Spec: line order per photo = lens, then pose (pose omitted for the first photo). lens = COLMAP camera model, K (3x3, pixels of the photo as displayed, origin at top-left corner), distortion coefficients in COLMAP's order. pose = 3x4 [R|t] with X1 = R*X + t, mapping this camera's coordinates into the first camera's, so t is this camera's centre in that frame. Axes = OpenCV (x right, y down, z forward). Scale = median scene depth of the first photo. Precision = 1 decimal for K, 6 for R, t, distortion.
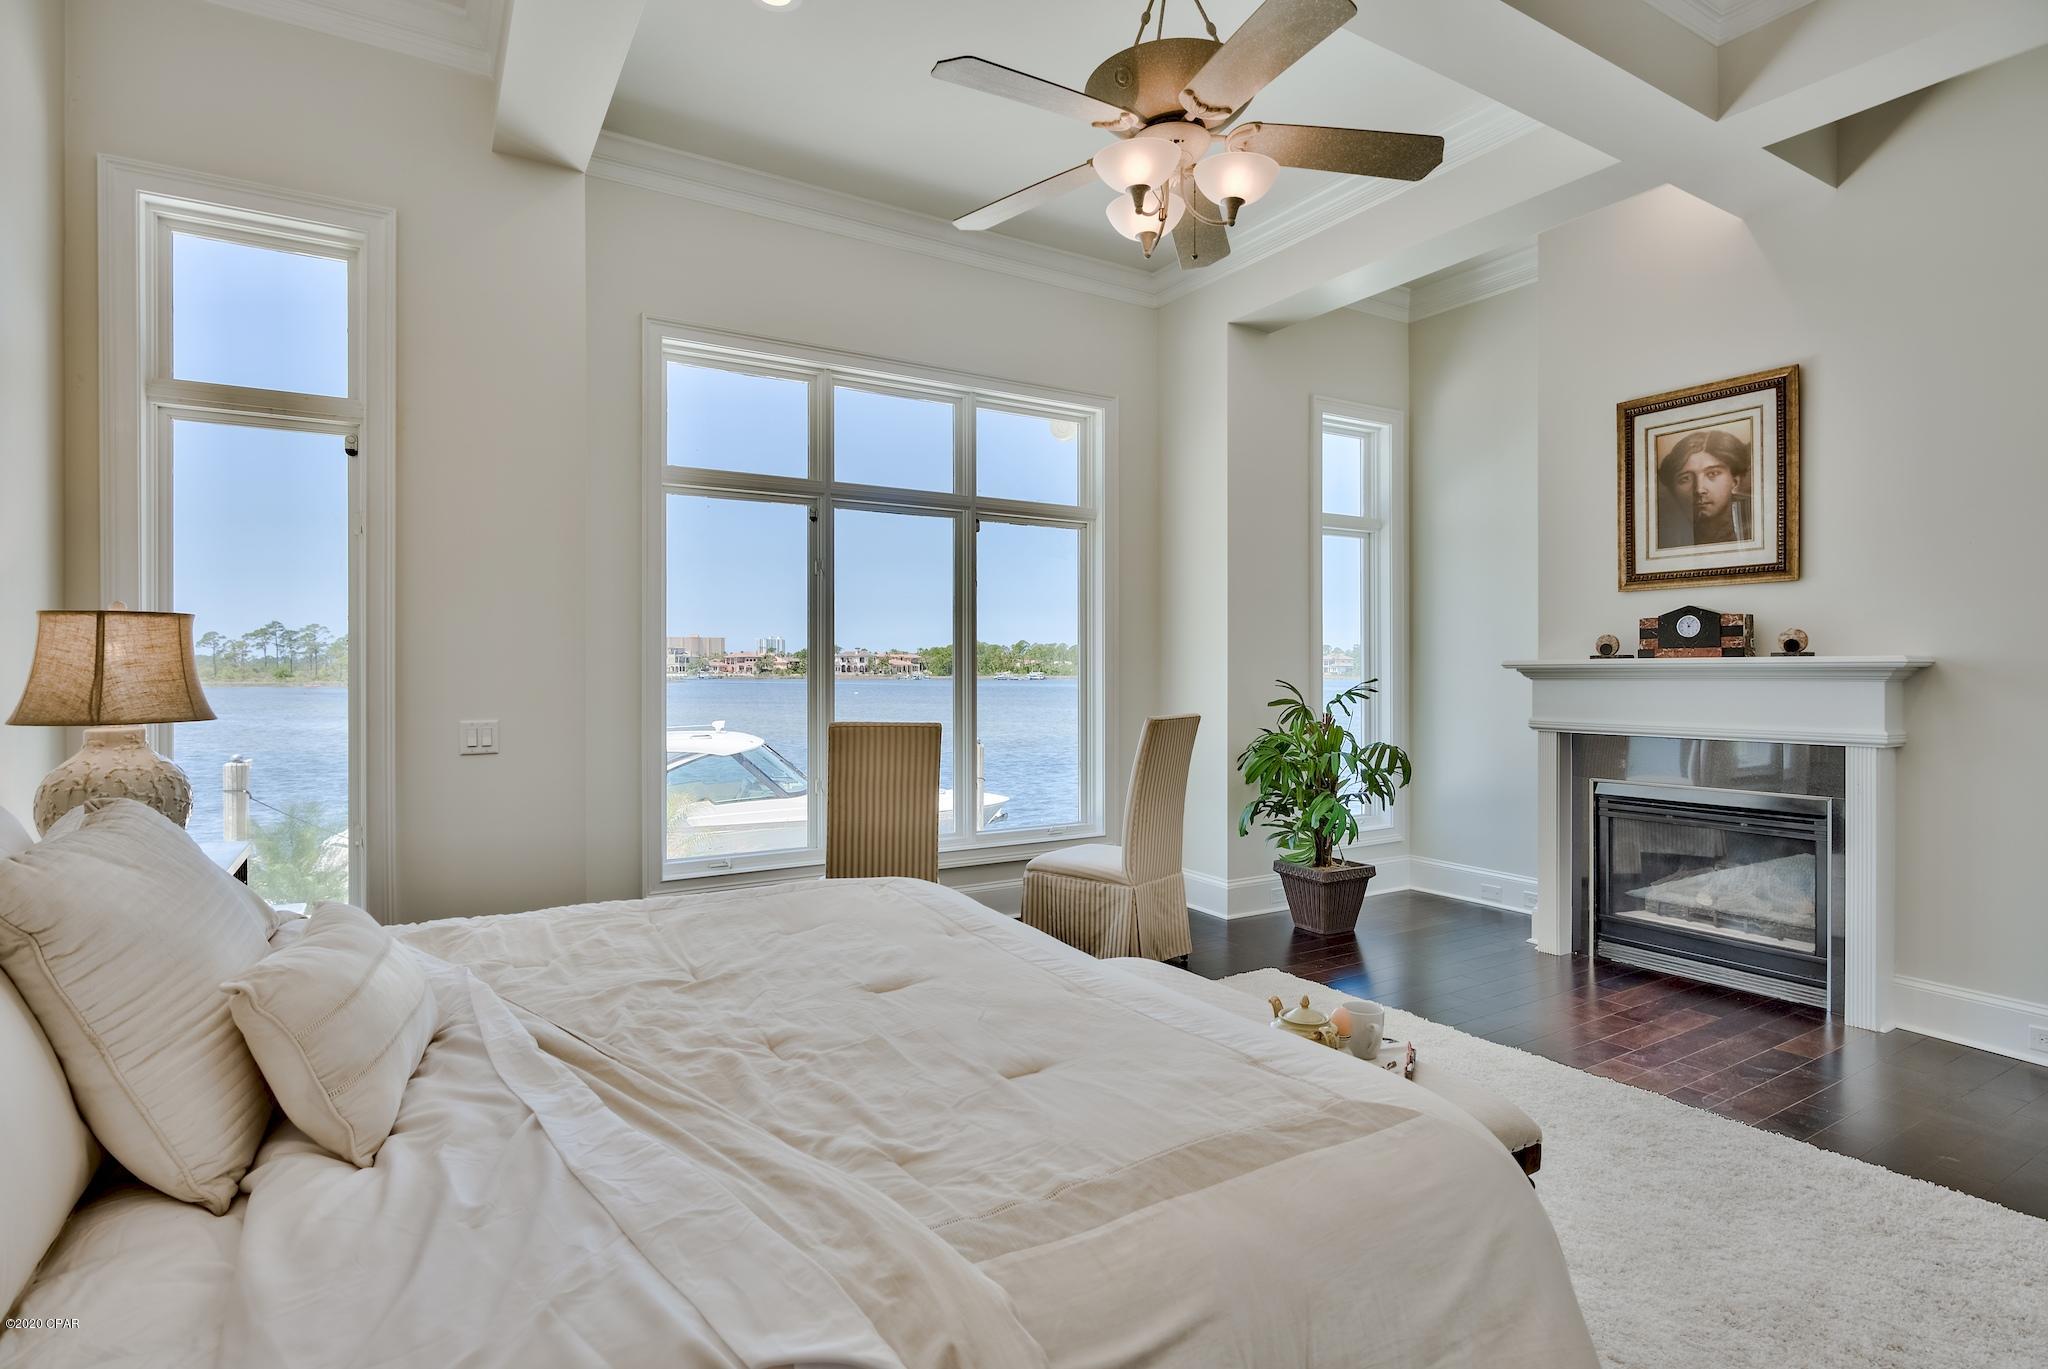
lens RADIAL K [[1022.4, 0, 1032.9], [0, 1022.4, 680.2], [0, 0, 1]] dist [0.002939, 0.000056]
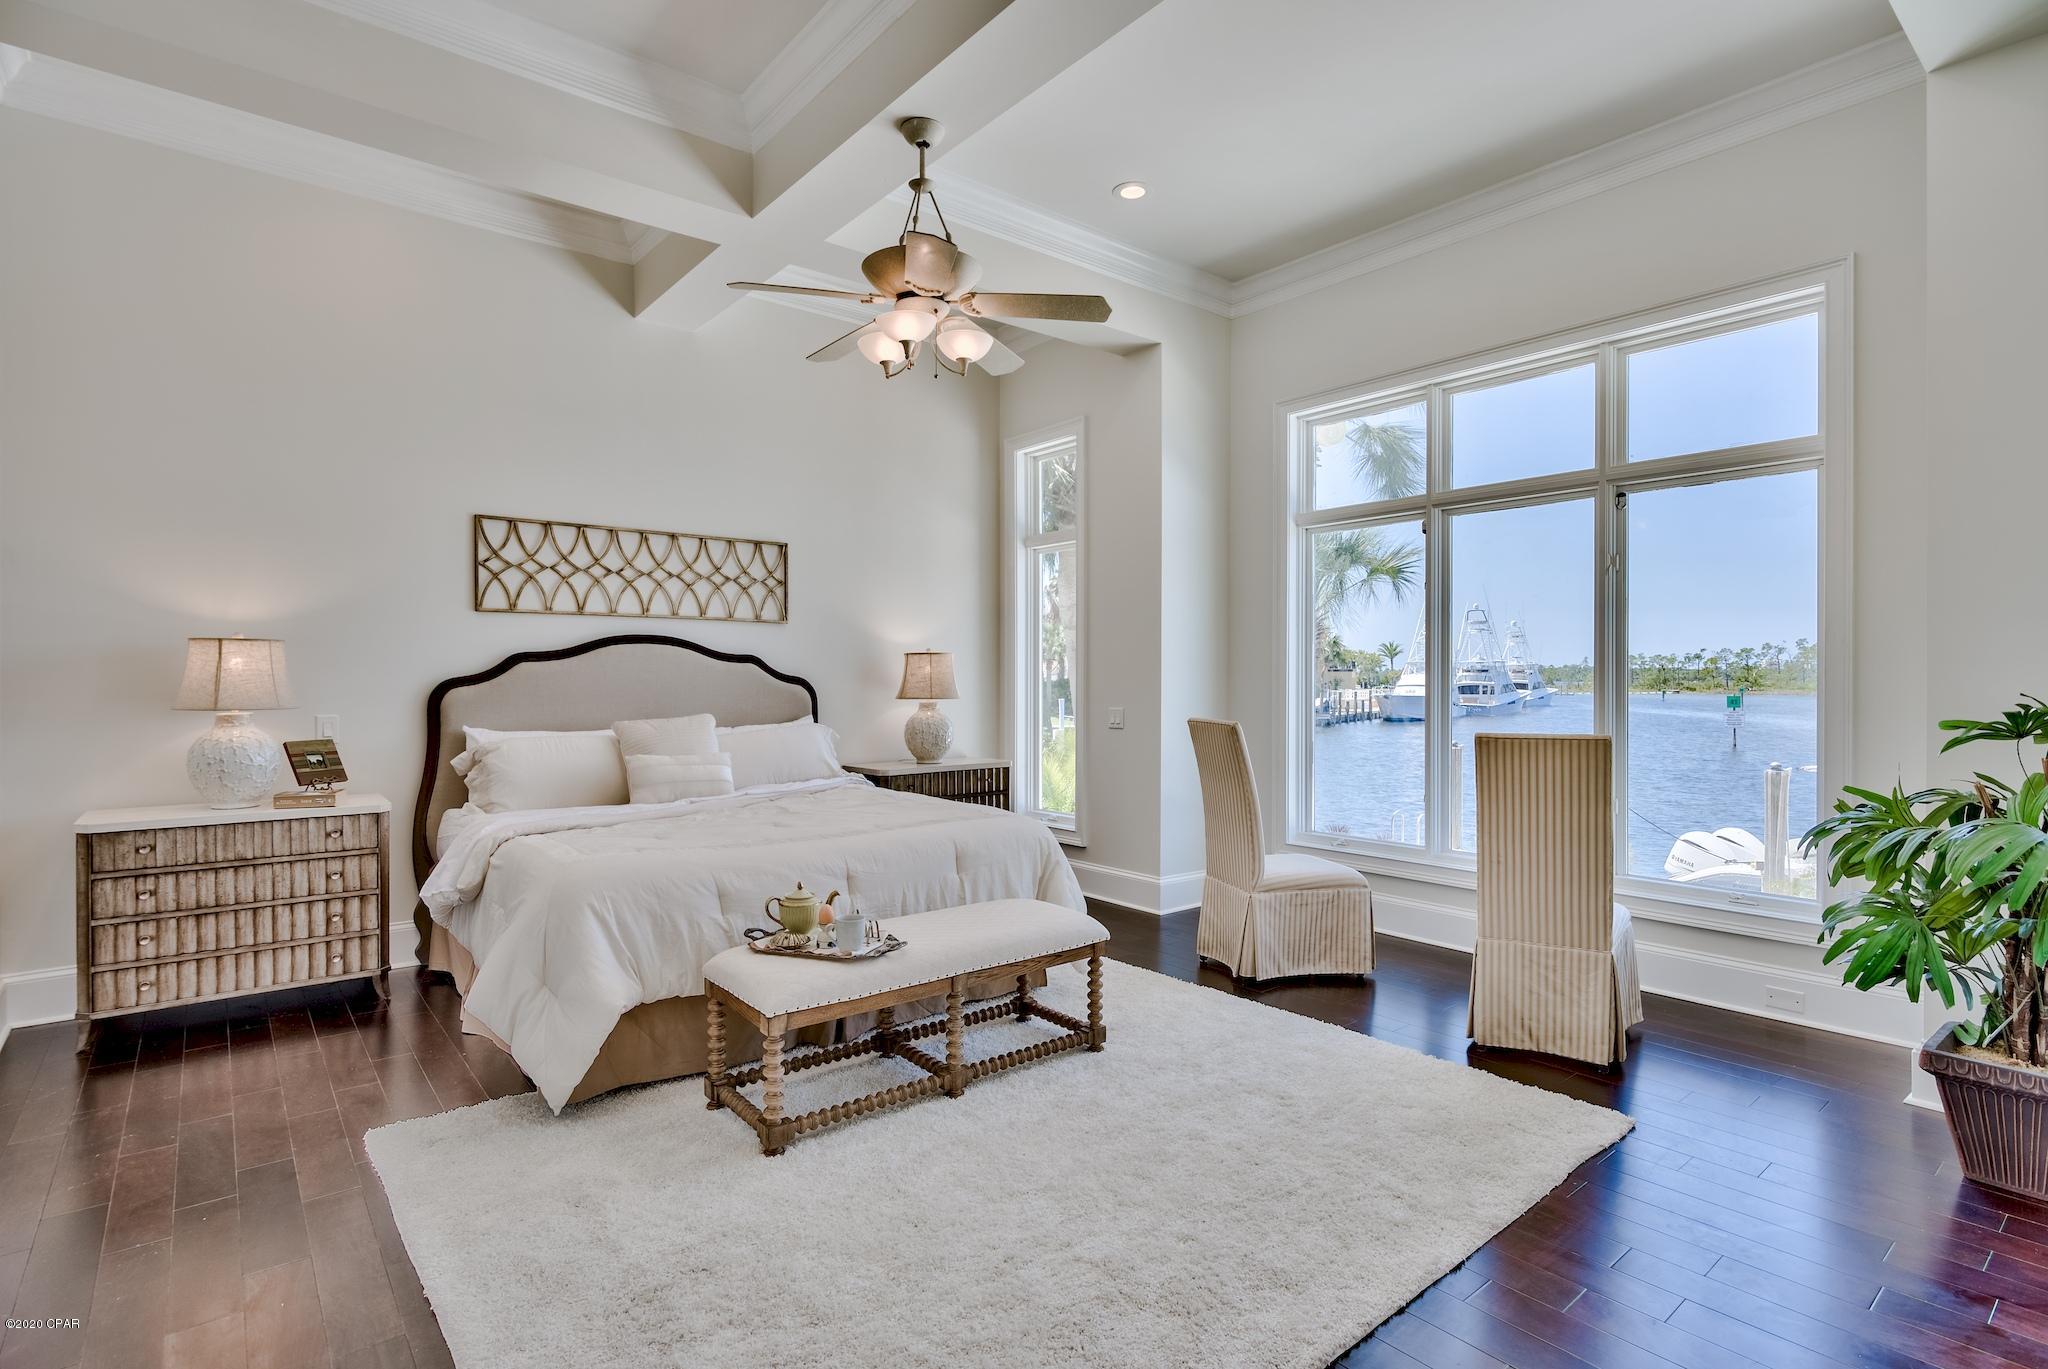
lens RADIAL K [[1022.4, 0, 1024.4], [0, 1022.4, 680.8], [0, 0, 1]] dist [0.002939, 0.000056]
pose [[0.133571, -0.005009, -0.991027, 0.690946], [-0.006216, 0.999963, -0.005892, 0.000238], [0.991020, 0.006947, 0.133535, 0.420491]]
